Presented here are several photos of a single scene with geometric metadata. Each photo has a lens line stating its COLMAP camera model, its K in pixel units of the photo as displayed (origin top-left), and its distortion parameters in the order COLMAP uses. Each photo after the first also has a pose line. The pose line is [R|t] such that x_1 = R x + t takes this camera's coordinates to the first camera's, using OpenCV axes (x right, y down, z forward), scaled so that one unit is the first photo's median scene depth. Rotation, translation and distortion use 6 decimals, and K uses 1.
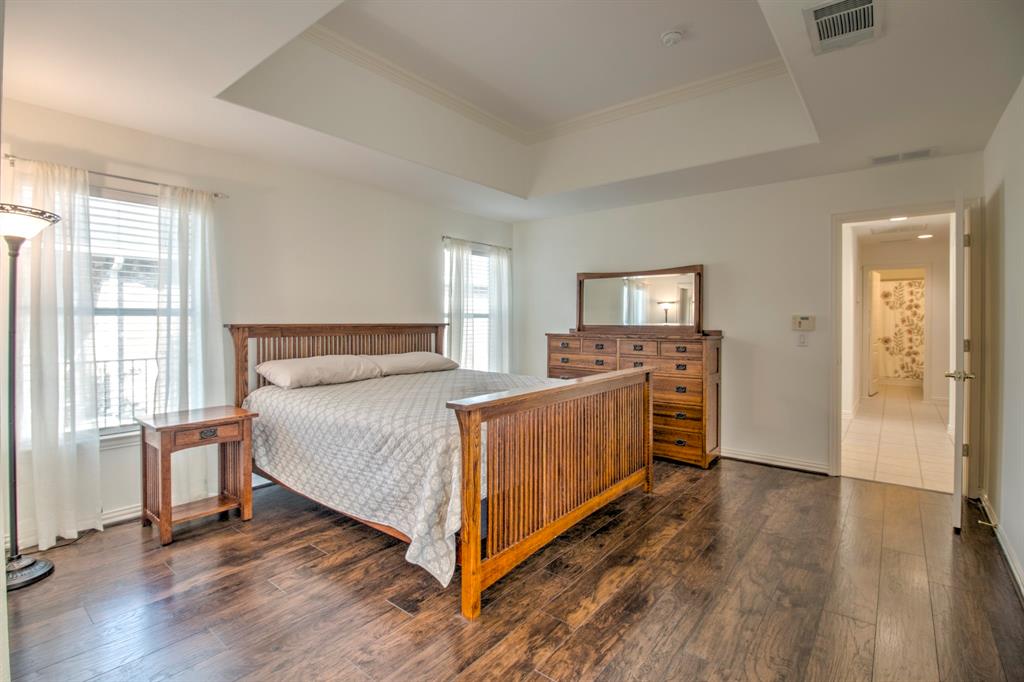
lens RADIAL K [[484.1, 0, 528.6], [0, 484.1, 322.4], [0, 0, 1]] dist [-0.000103, -0.012605]
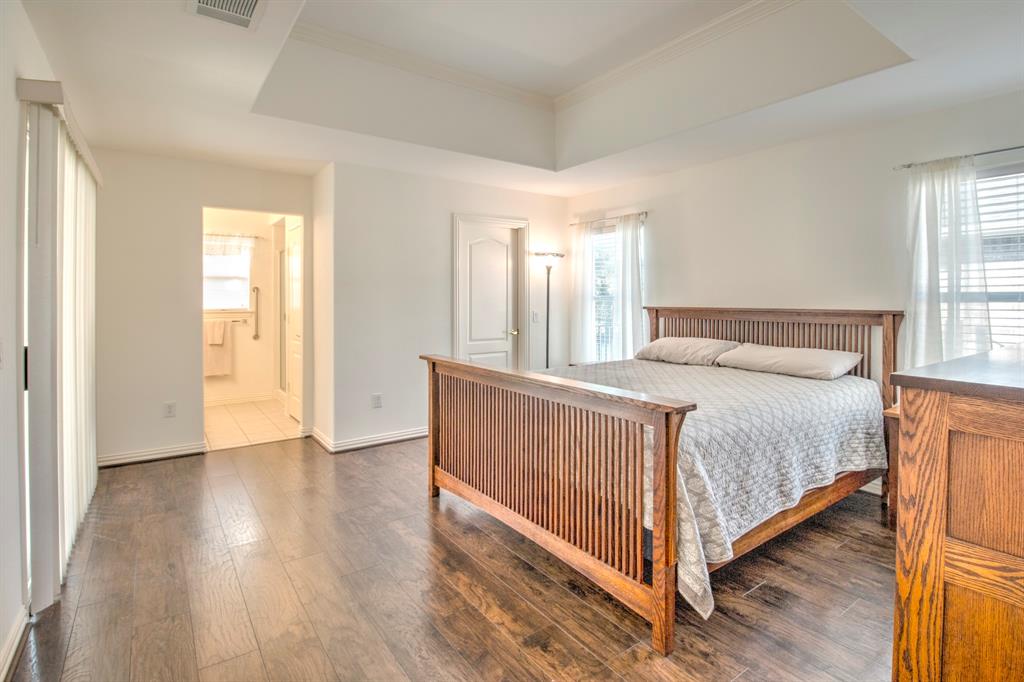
lens RADIAL K [[495.3, 0, 512.6], [0, 495.3, 307.6], [0, 0, 1]] dist [-0.036161, 0.000037]
pose [[-0.295034, 0.005422, -0.955471, 0.694713], [-0.009647, 0.999916, 0.008653, -0.002476], [0.955438, 0.011771, -0.294957, 0.905592]]
